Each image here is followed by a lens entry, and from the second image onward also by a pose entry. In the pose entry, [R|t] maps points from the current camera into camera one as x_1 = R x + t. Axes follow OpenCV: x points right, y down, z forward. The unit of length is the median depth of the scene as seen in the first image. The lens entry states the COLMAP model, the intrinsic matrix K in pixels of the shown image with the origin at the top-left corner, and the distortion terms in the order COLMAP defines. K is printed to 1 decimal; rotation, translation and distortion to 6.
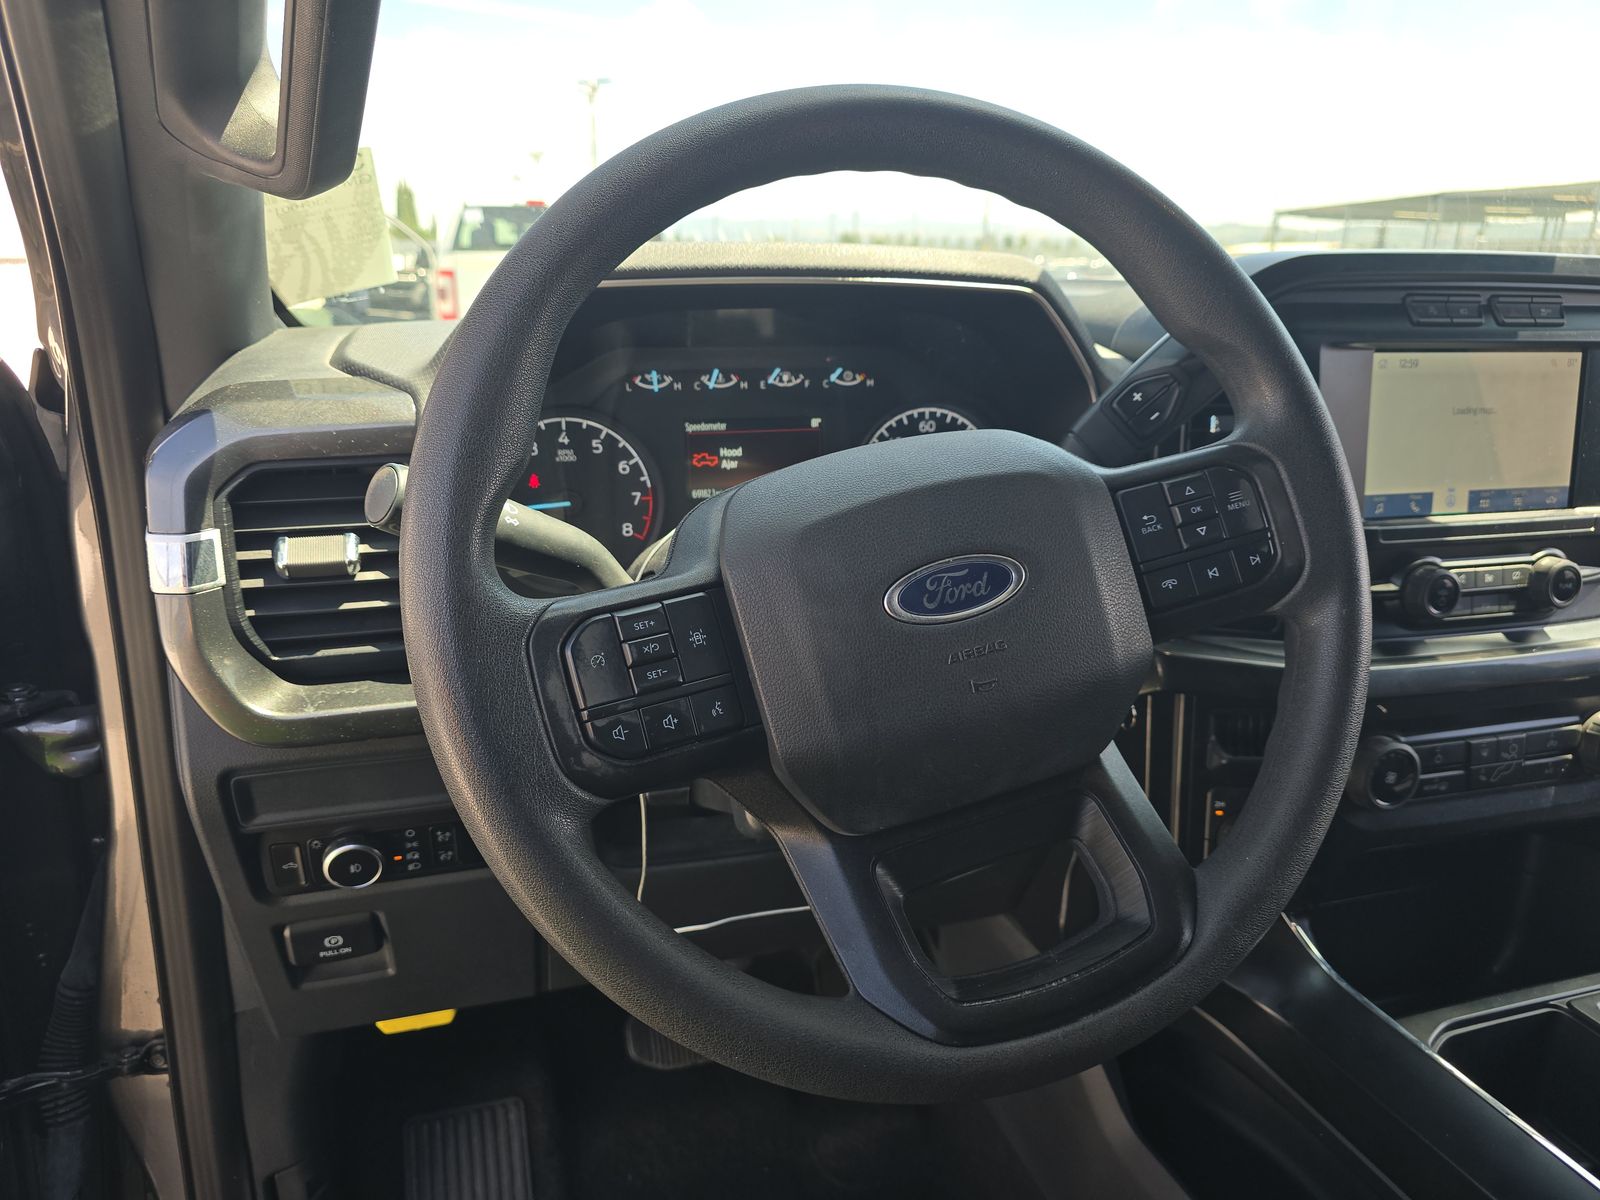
lens RADIAL K [[1068.9, 0, 800.0], [0, 1068.9, 600.0], [0, 0, 1]] dist [0.043478, -0.035133]
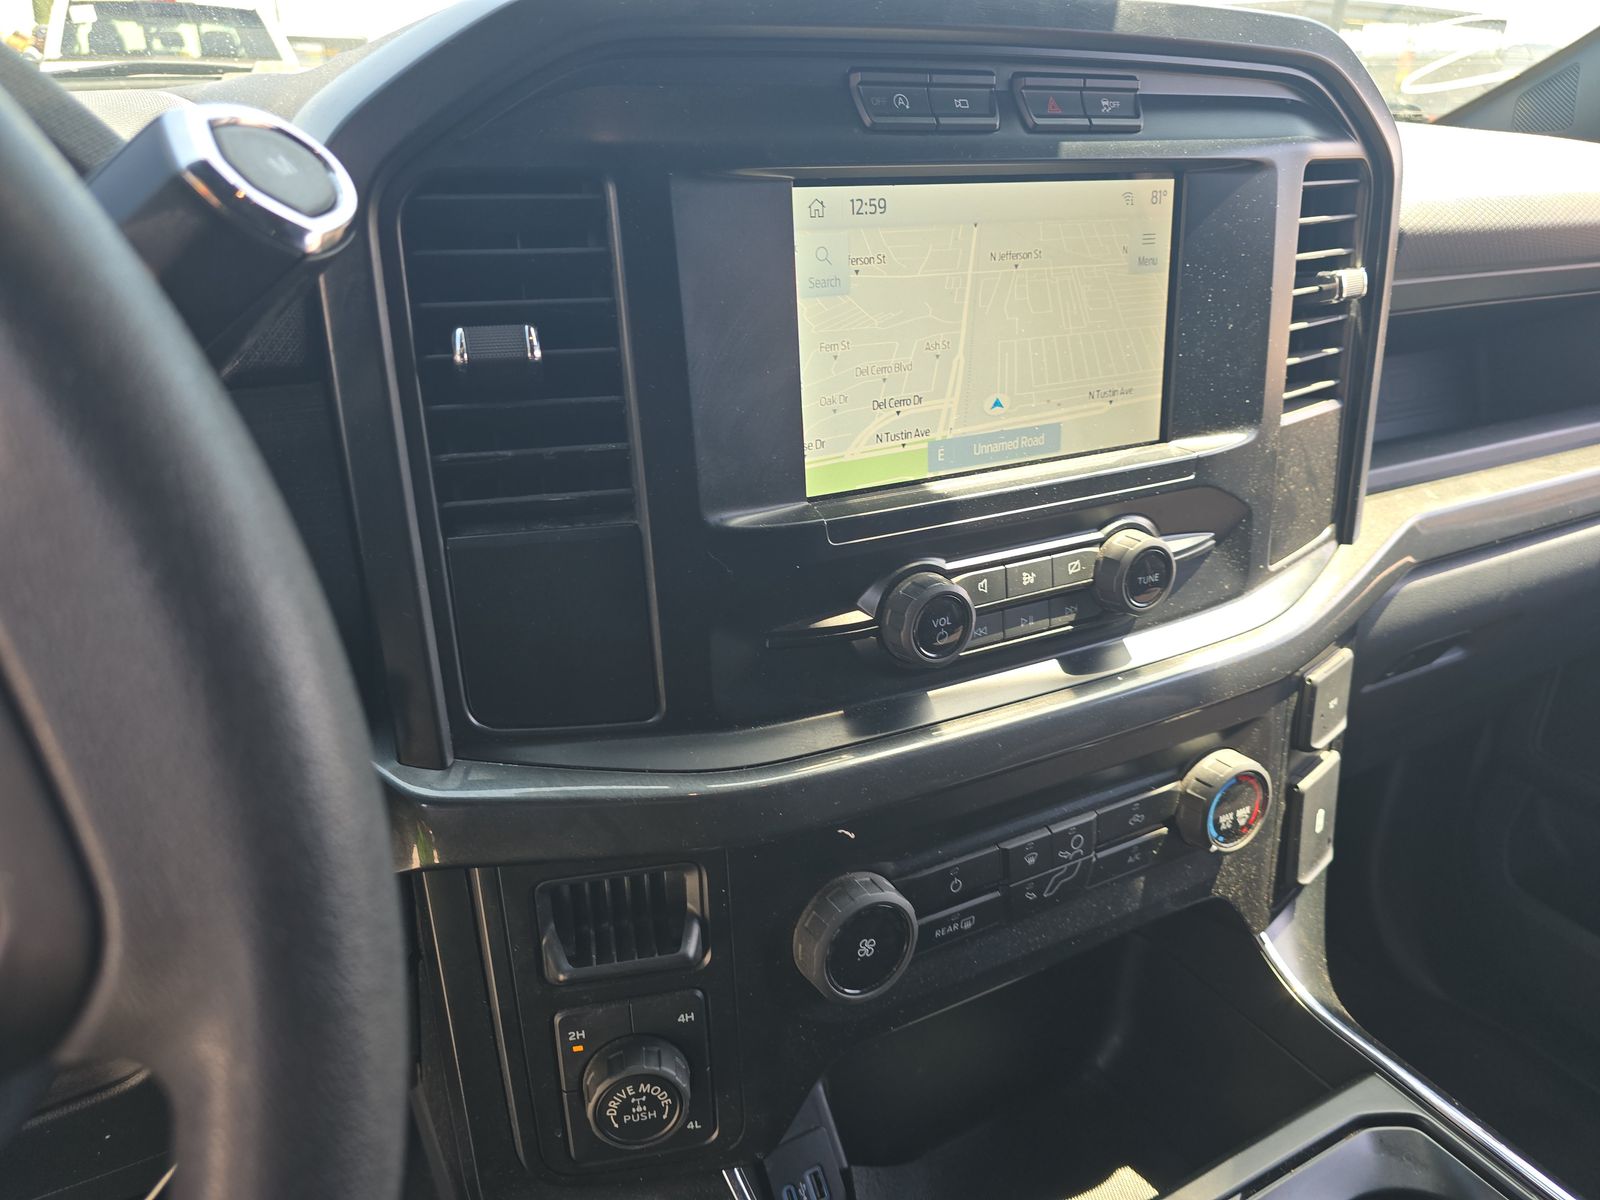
lens RADIAL K [[1079.4, 0, 807.3], [0, 1079.4, 596.3], [0, 0, 1]] dist [0.036739, -0.034082]
pose [[0.978419, -0.087225, 0.187316, 0.403332], [0.060065, 0.987449, 0.146070, -0.104405], [-0.197706, -0.131667, 0.971378, 0.442129]]
